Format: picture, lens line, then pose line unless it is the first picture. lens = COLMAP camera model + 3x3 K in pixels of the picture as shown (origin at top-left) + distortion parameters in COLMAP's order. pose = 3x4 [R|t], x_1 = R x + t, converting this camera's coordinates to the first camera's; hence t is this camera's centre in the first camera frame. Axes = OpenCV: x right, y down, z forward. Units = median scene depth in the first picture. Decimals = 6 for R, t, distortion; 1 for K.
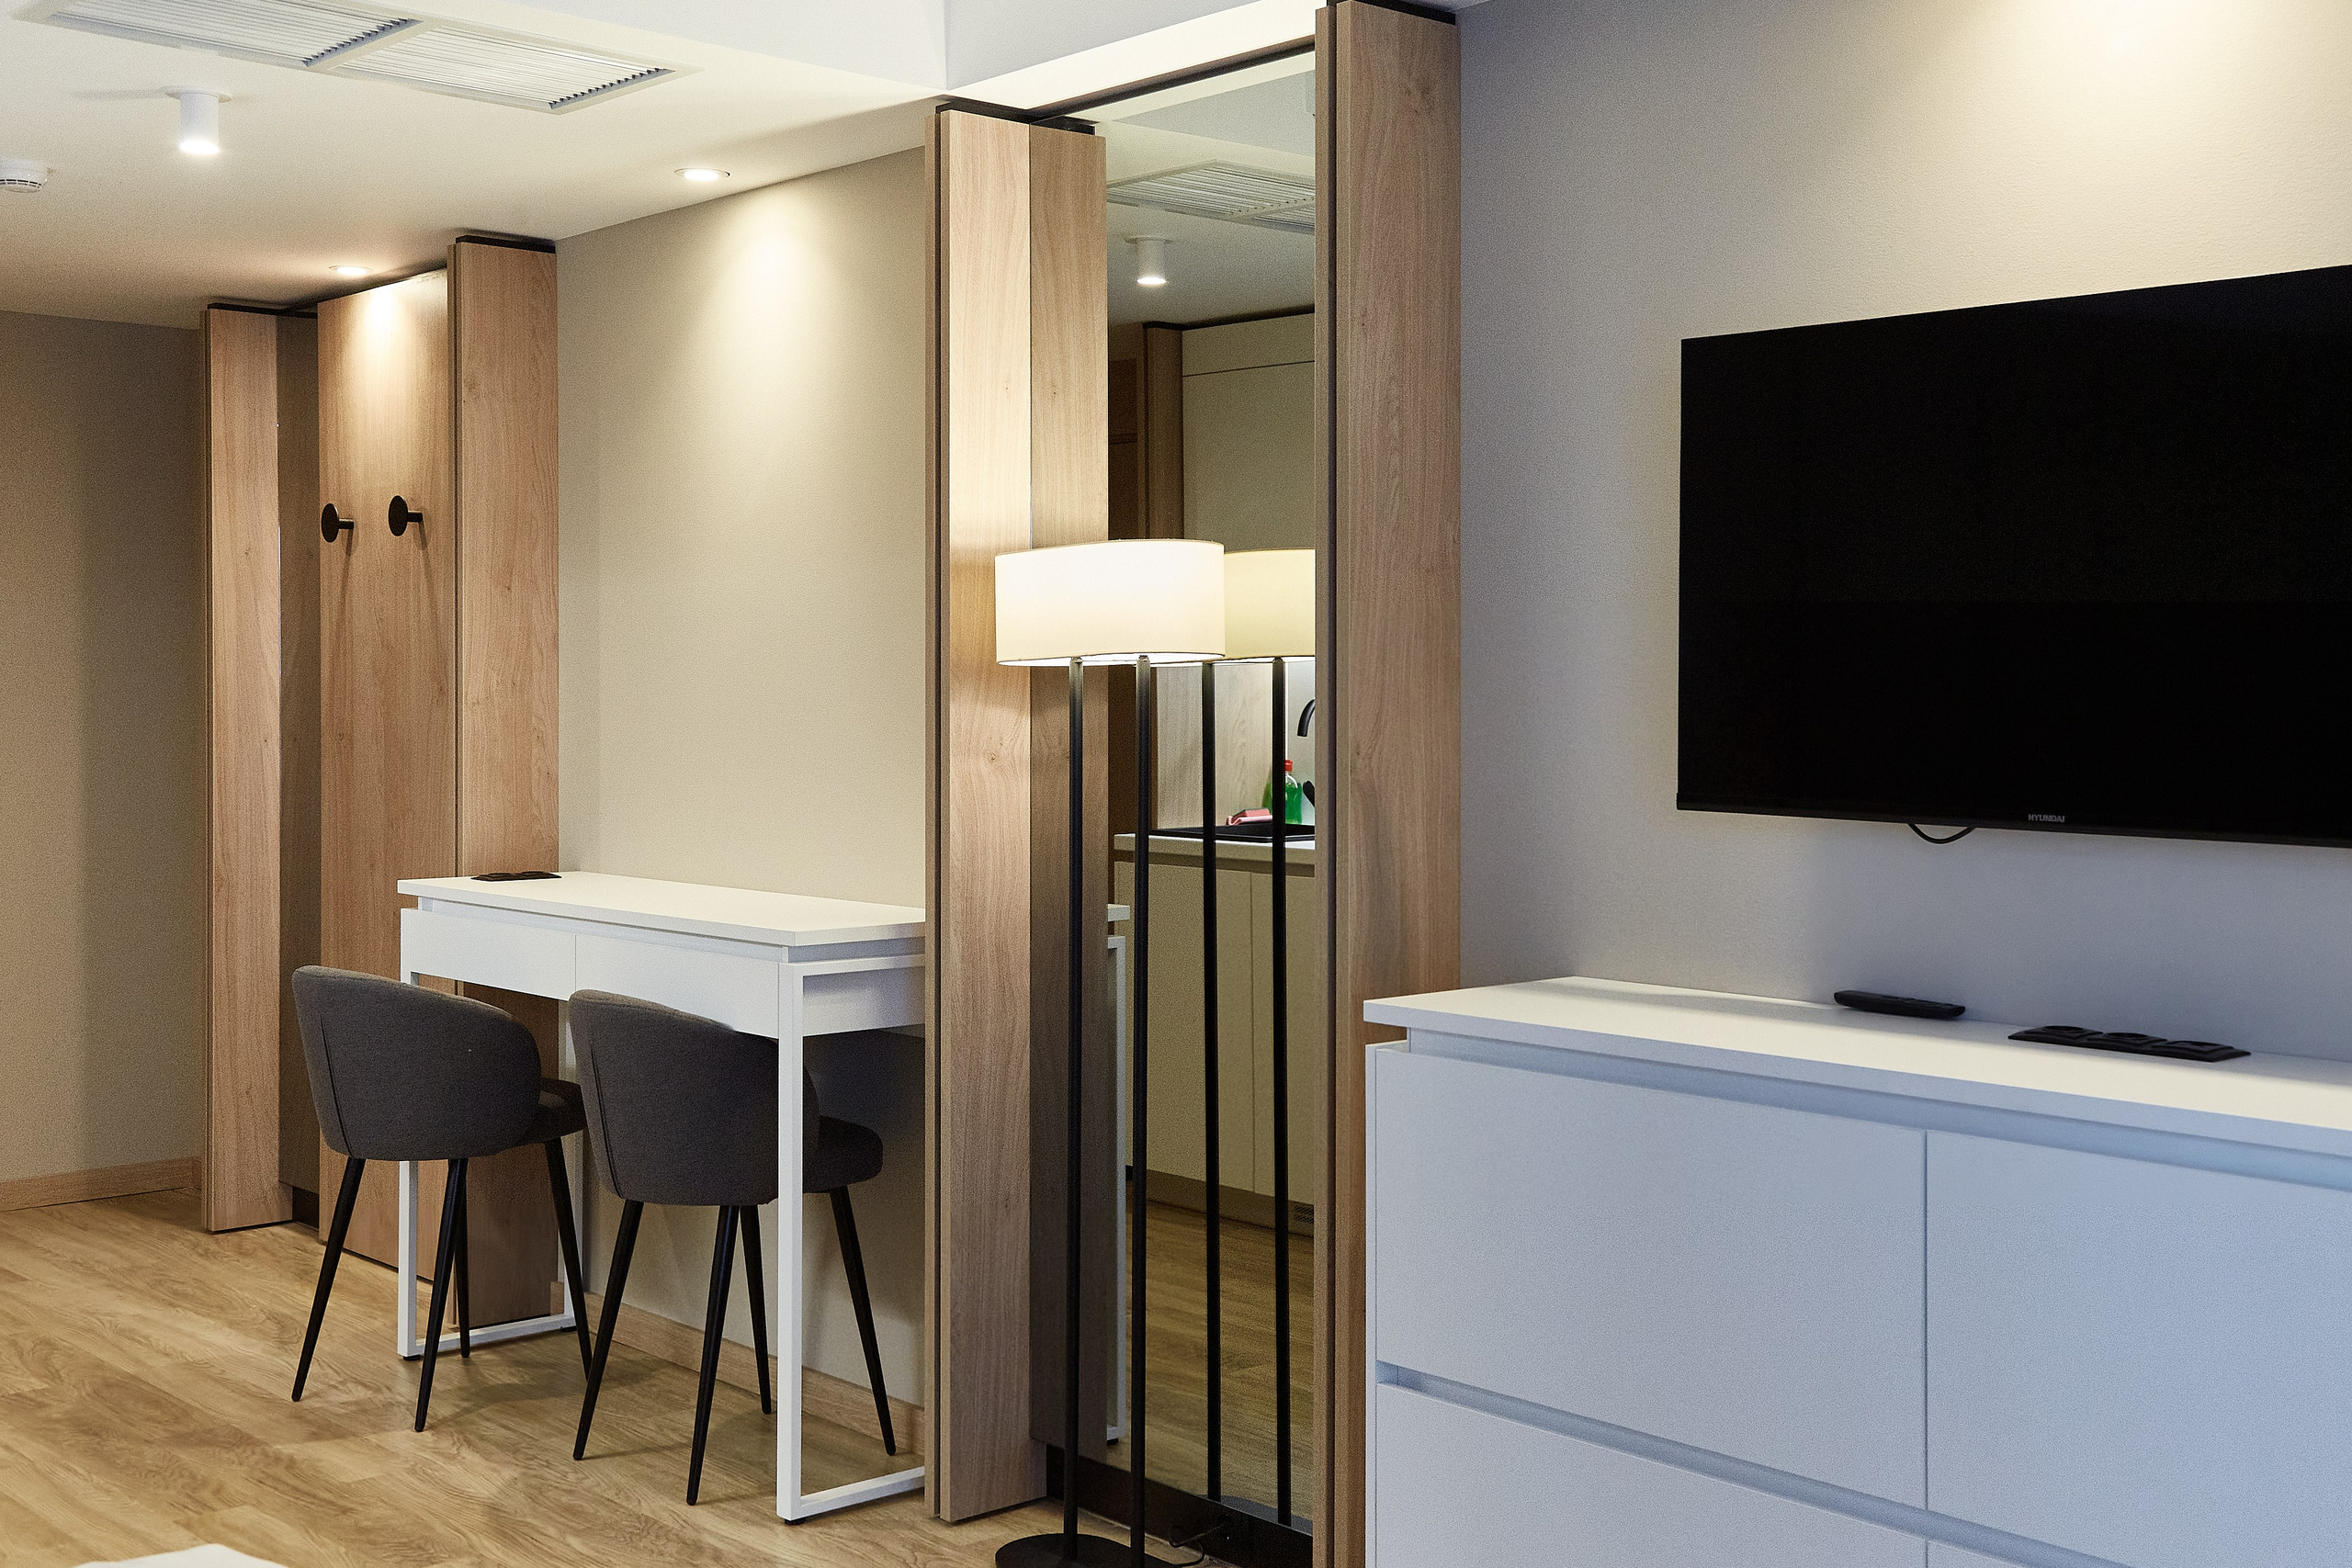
lens RADIAL K [[2632.2, 0, 1176.0], [0, 2632.2, 784.0], [0, 0, 1]] dist [-0.001986, 0.432143]
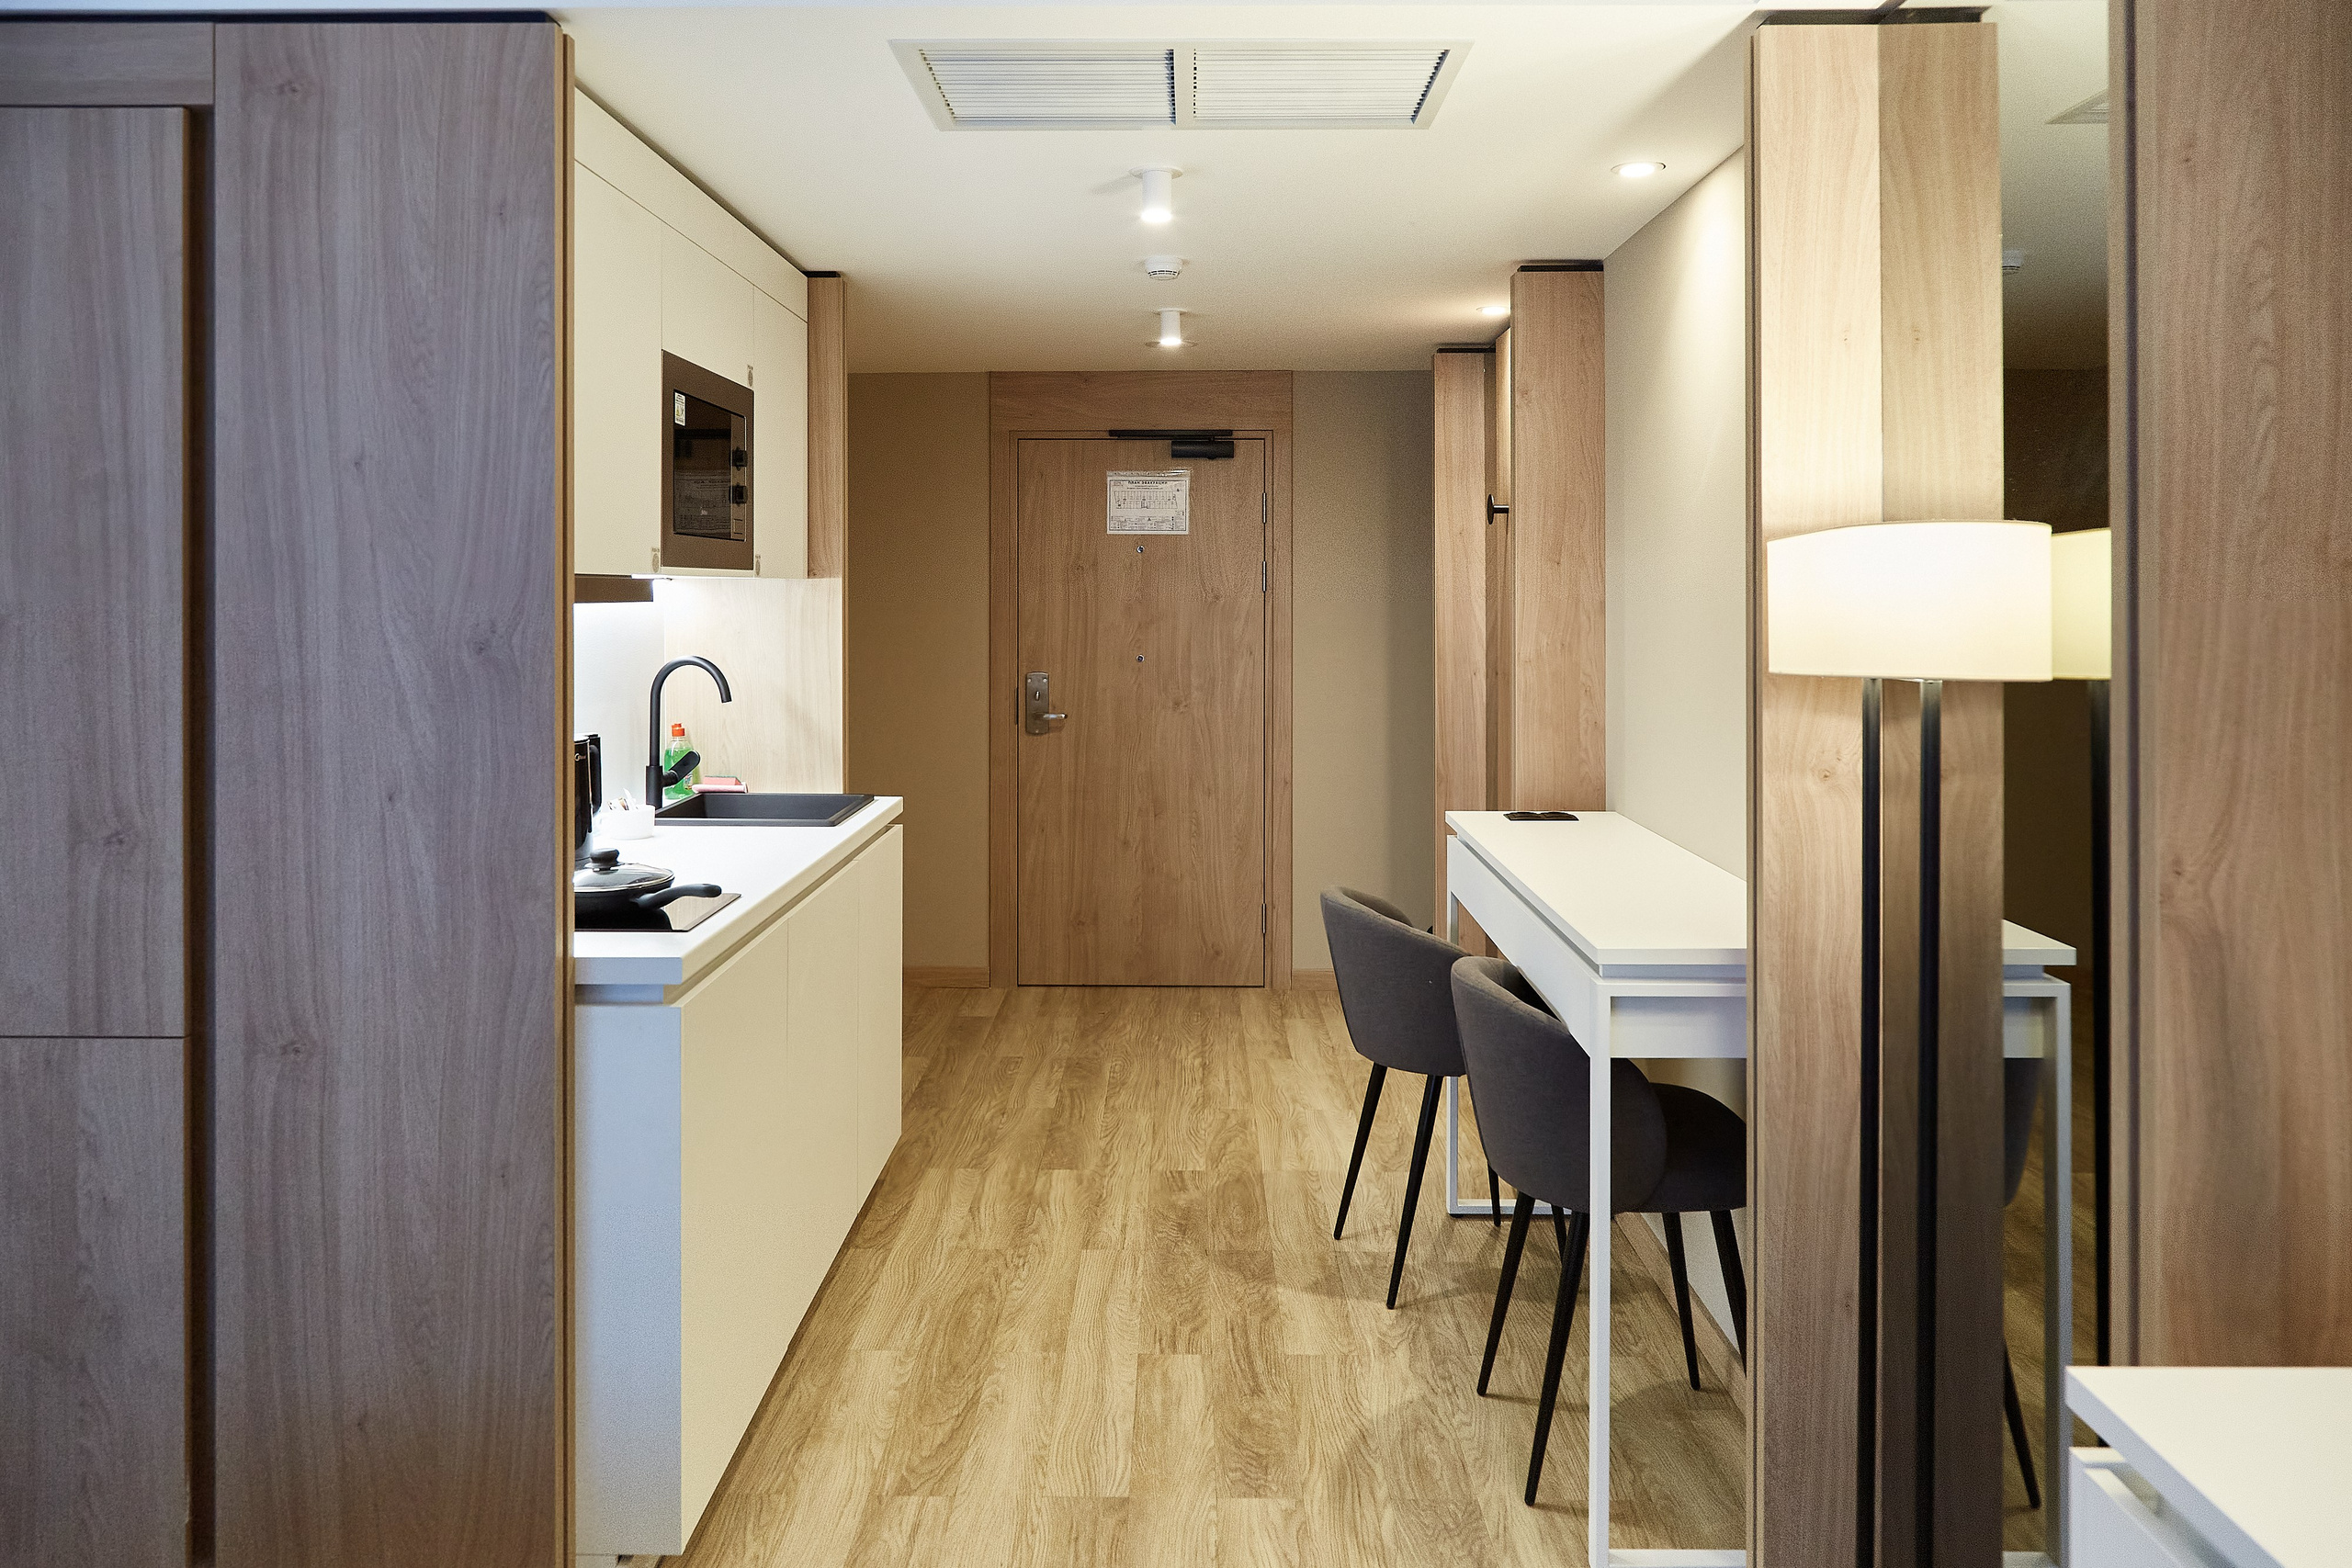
lens RADIAL K [[1581.0, 0, 1175.2], [0, 1581.0, 597.6], [0, 0, 1]] dist [-0.001890, 0.002475]
pose [[0.736822, 0.003887, -0.676076, 0.119084], [-0.025725, 0.999421, -0.022291, -0.049940], [0.675597, 0.033816, 0.736495, 0.477790]]
